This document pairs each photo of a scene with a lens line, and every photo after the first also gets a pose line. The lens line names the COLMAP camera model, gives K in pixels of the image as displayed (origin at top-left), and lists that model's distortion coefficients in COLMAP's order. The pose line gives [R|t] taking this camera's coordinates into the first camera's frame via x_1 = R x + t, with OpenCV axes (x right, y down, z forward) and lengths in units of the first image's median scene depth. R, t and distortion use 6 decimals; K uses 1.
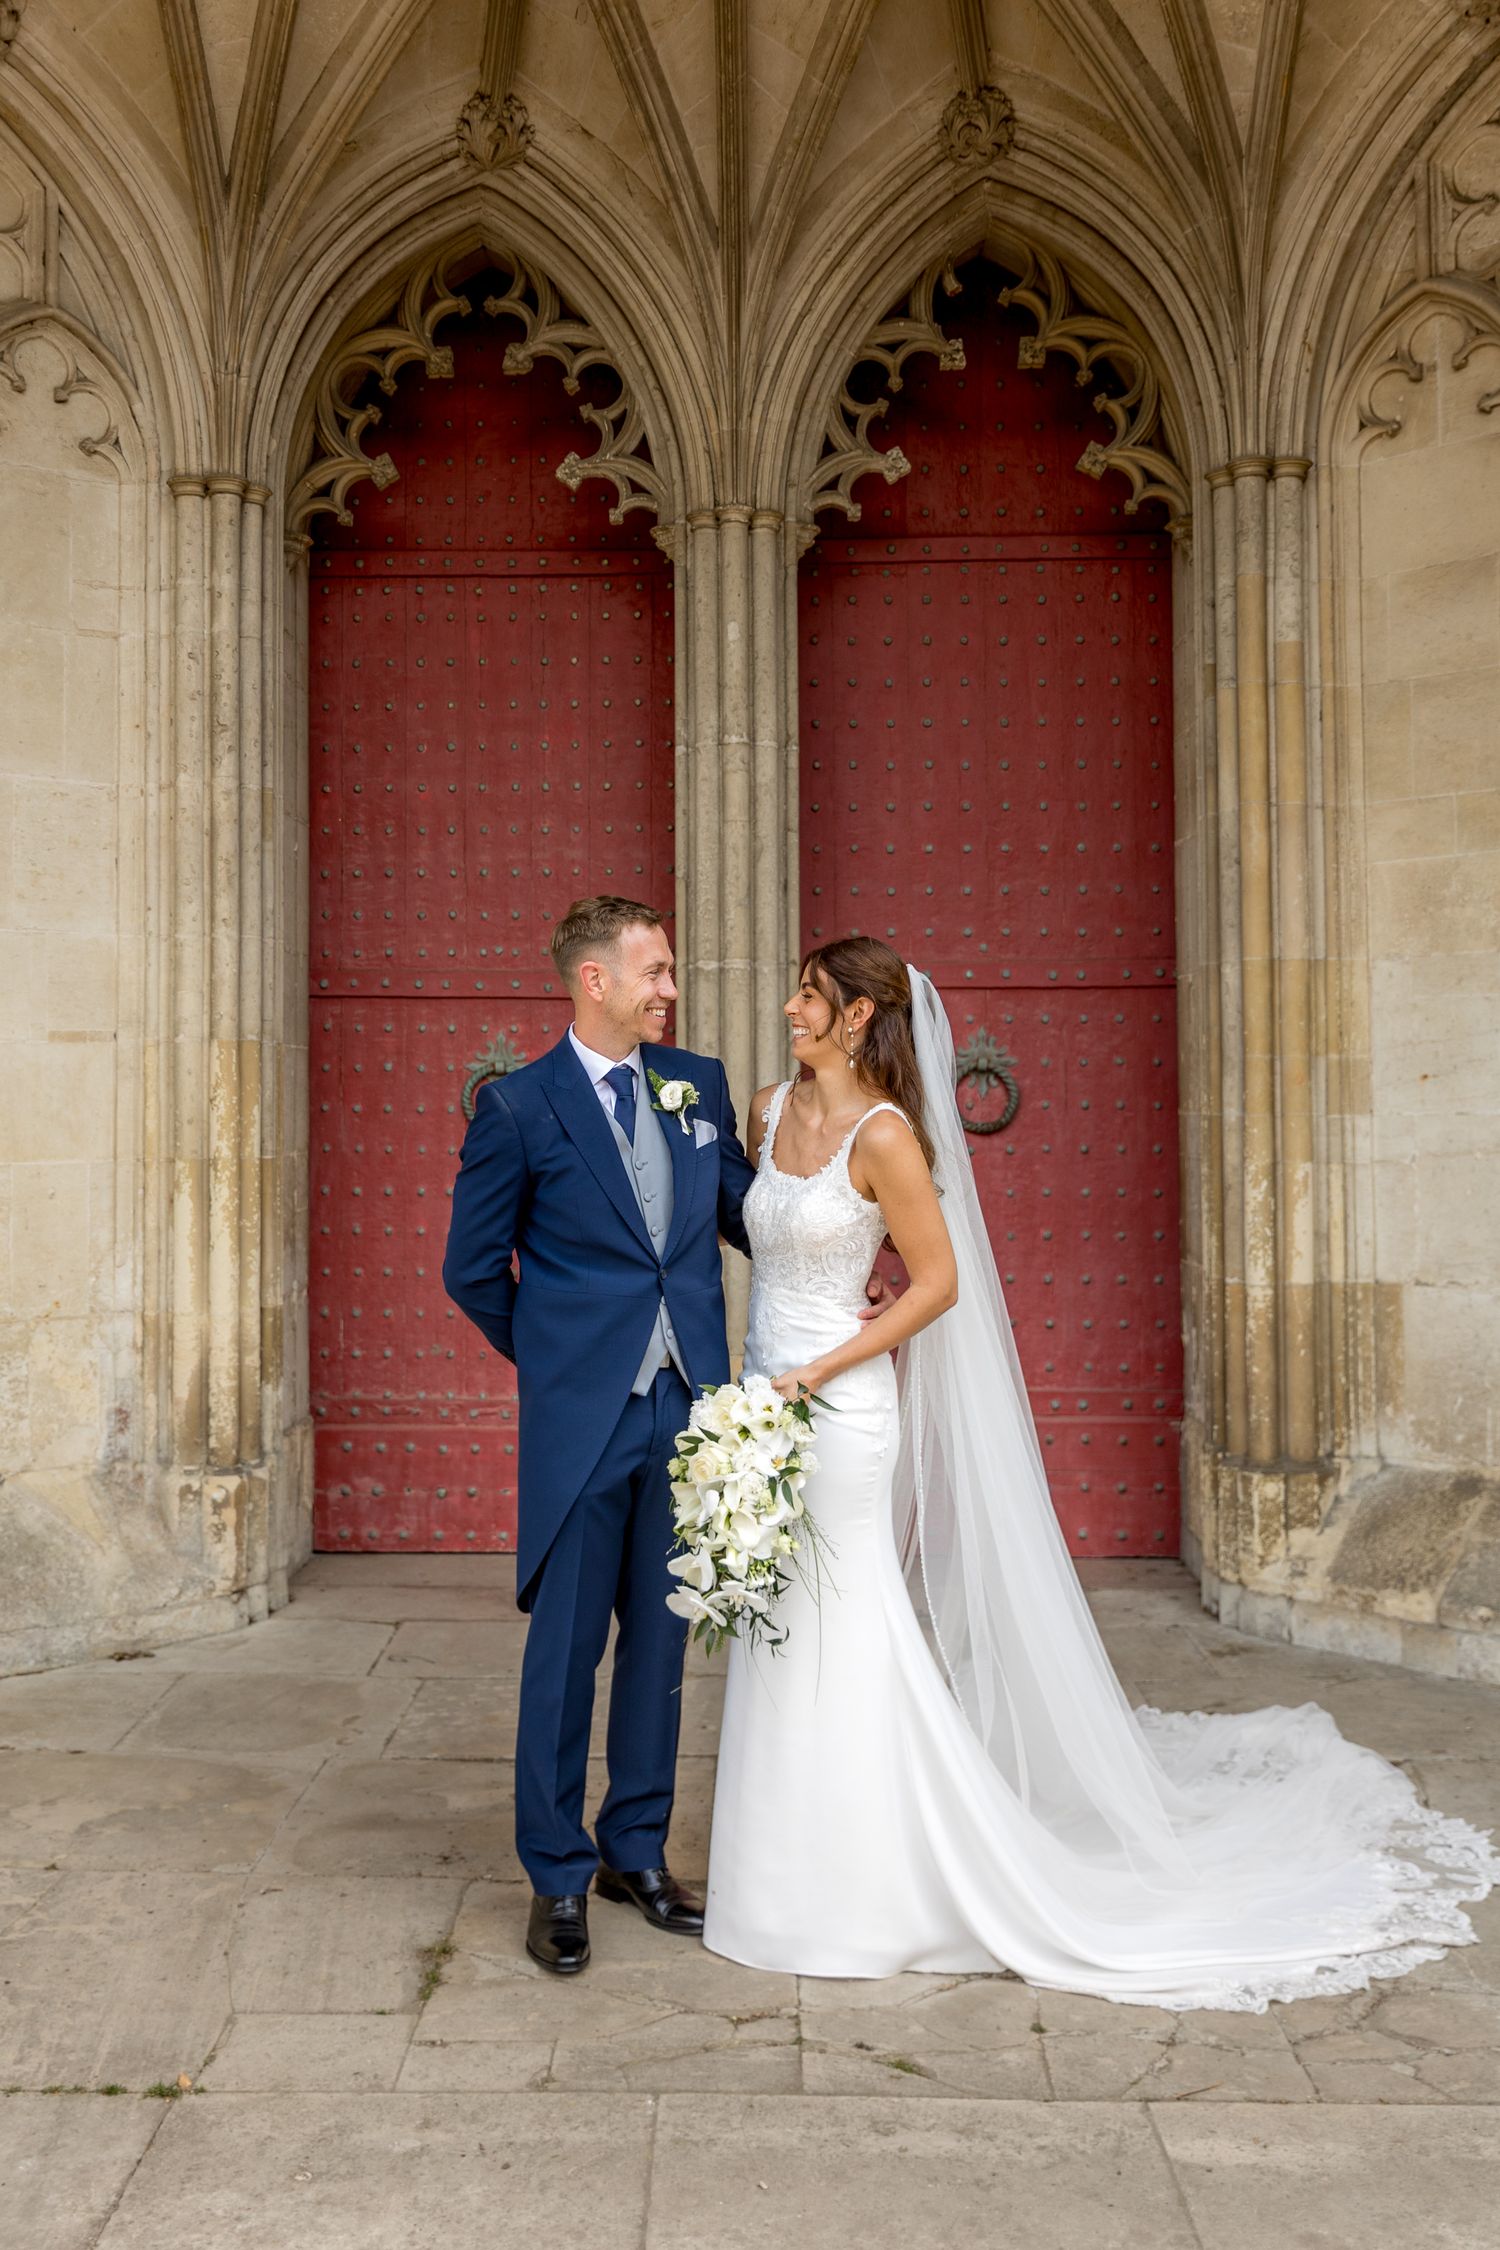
lens RADIAL K [[2111.0, 0, 647.3], [0, 2111.0, 1042.6], [0, 0, 1]] dist [-0.012660, 0.000000]
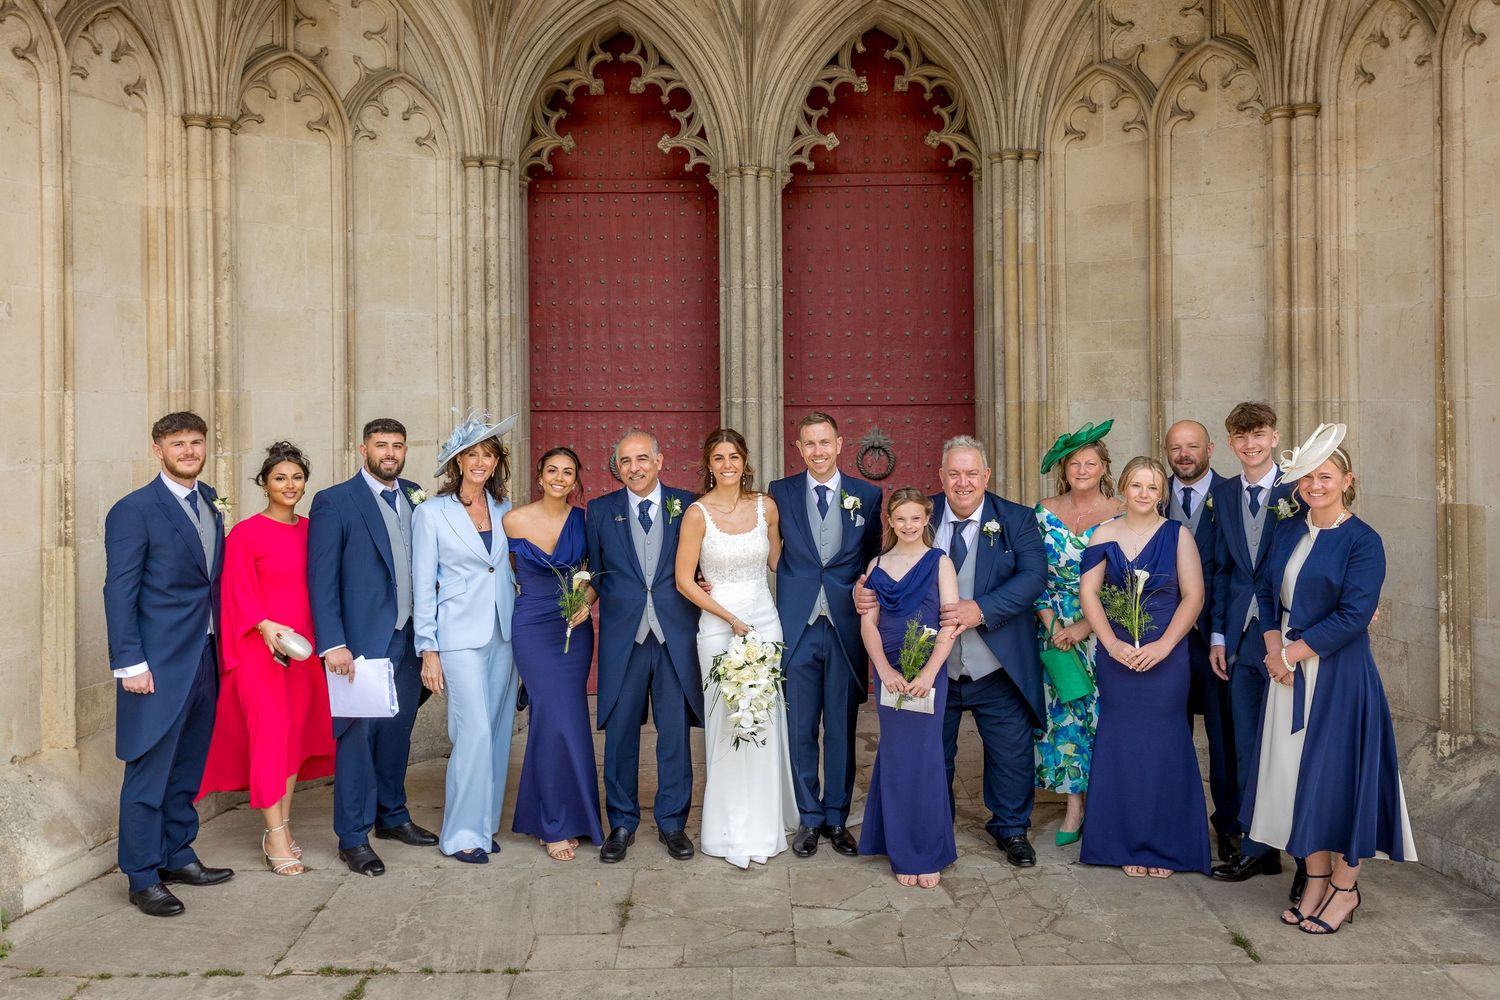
lens RADIAL K [[1240.7, 0, 720.9], [0, 1240.7, 395.8], [0, 0, 1]] dist [-0.005635, -0.020545]
pose [[0.999463, -0.006144, 0.032173, -0.025224], [0.005024, 0.999382, 0.034782, -0.086116], [-0.032366, -0.034602, 0.998877, -0.164456]]
